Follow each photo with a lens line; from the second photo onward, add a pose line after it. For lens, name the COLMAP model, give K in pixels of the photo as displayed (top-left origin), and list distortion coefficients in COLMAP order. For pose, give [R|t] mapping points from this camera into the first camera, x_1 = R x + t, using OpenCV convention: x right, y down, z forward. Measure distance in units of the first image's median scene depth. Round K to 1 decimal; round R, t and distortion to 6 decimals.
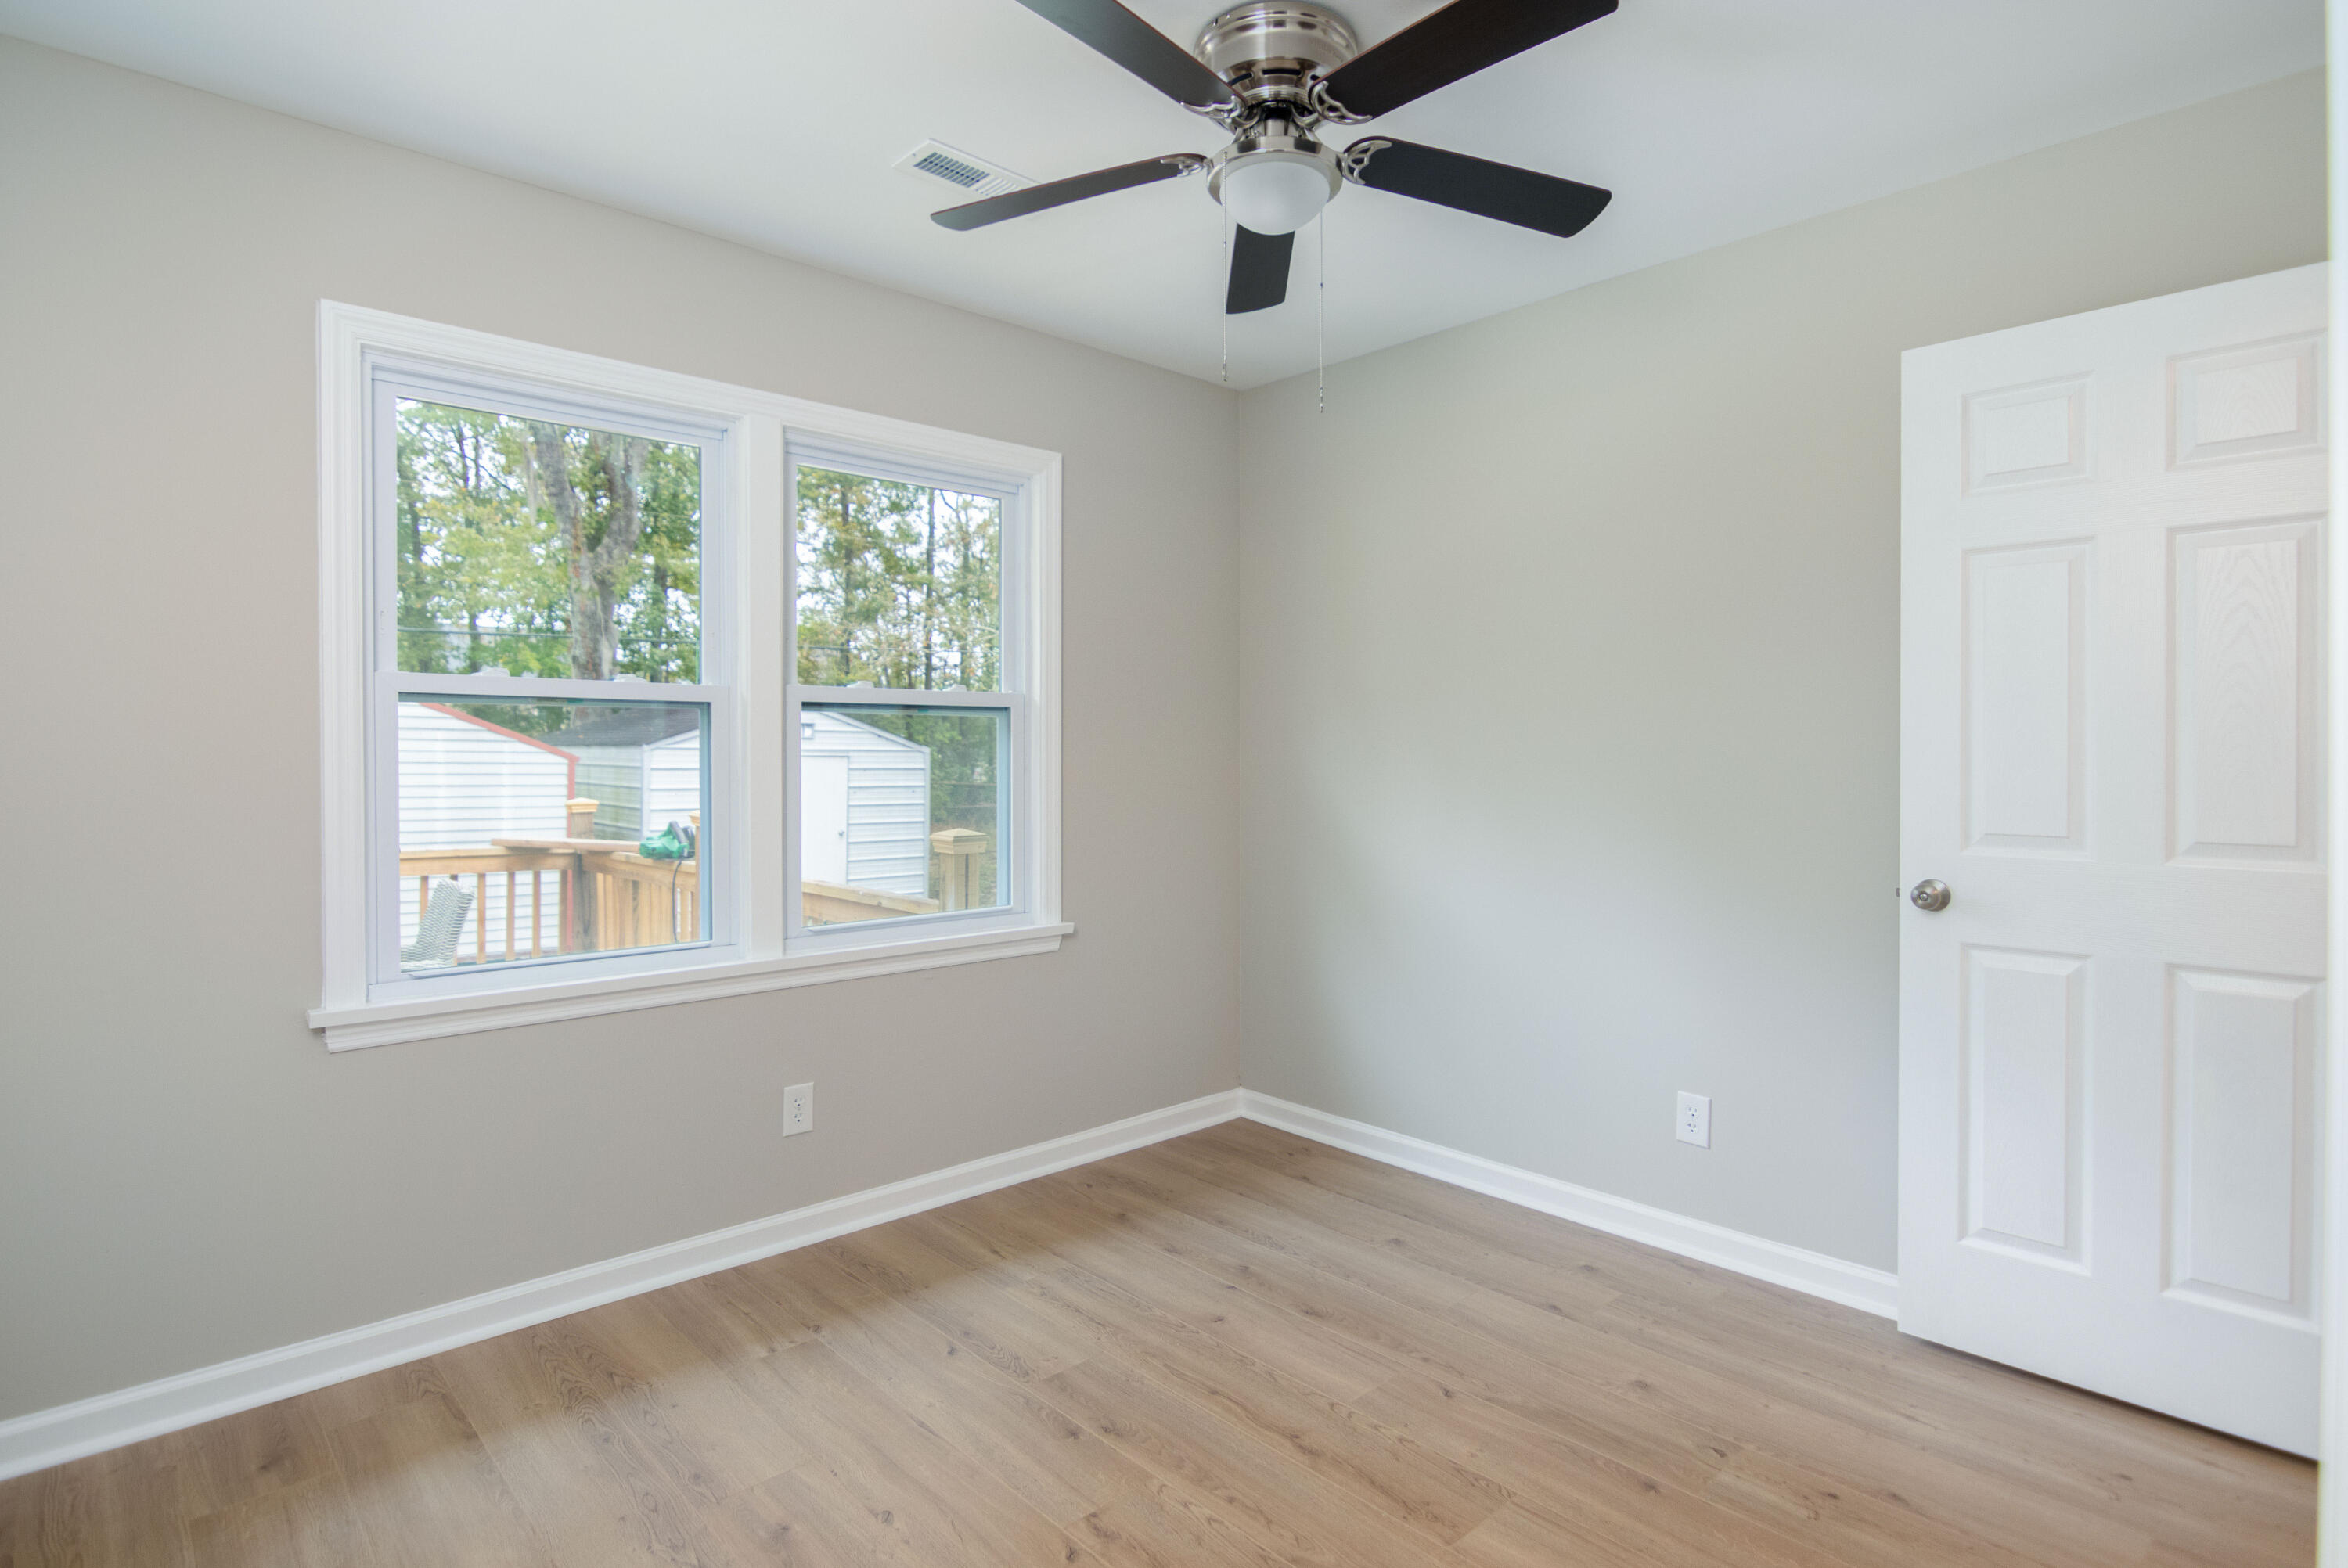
lens RADIAL K [[1201.3, 0, 1168.3], [0, 1201.3, 781.3], [0, 0, 1]] dist [0.009001, -0.012933]
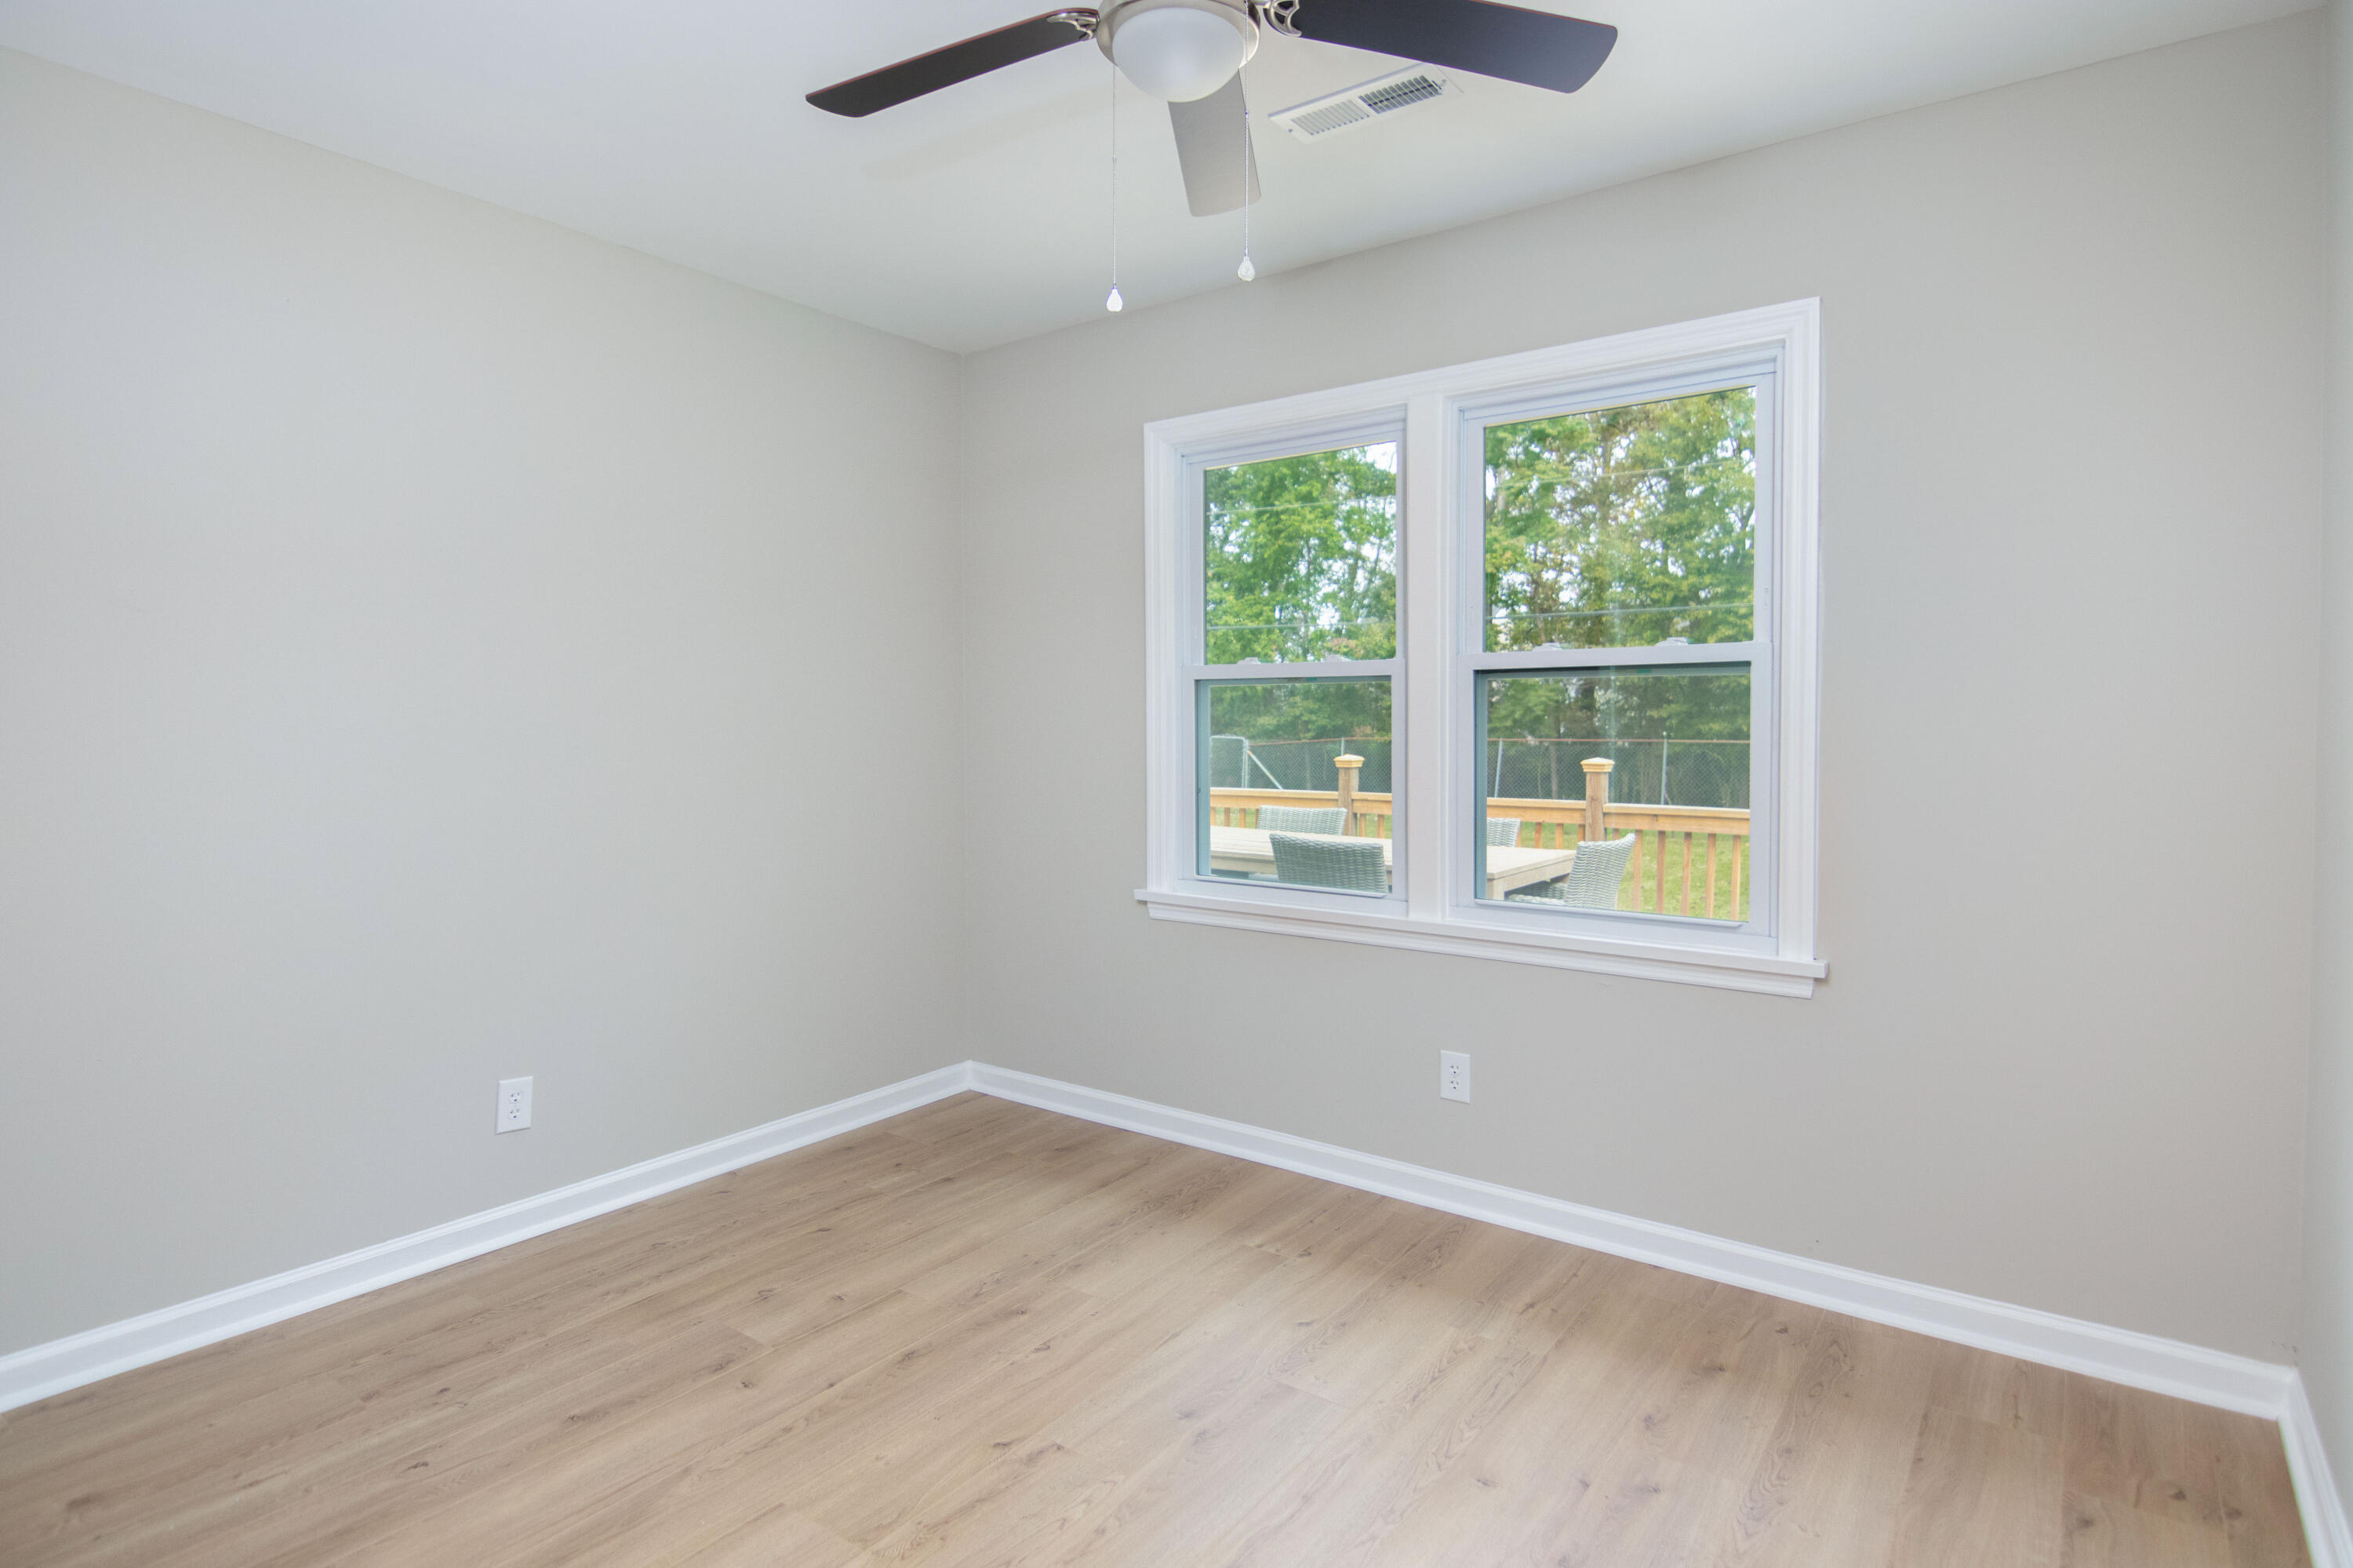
lens RADIAL K [[1204.1, 0, 1176.2], [0, 1204.1, 765.8], [0, 0, 1]] dist [0.009001, -0.012933]
pose [[0.192261, 0.035581, -0.980699, 0.665586], [-0.022458, 0.999240, 0.031851, -0.014194], [0.981087, 0.015900, 0.192914, 0.609695]]
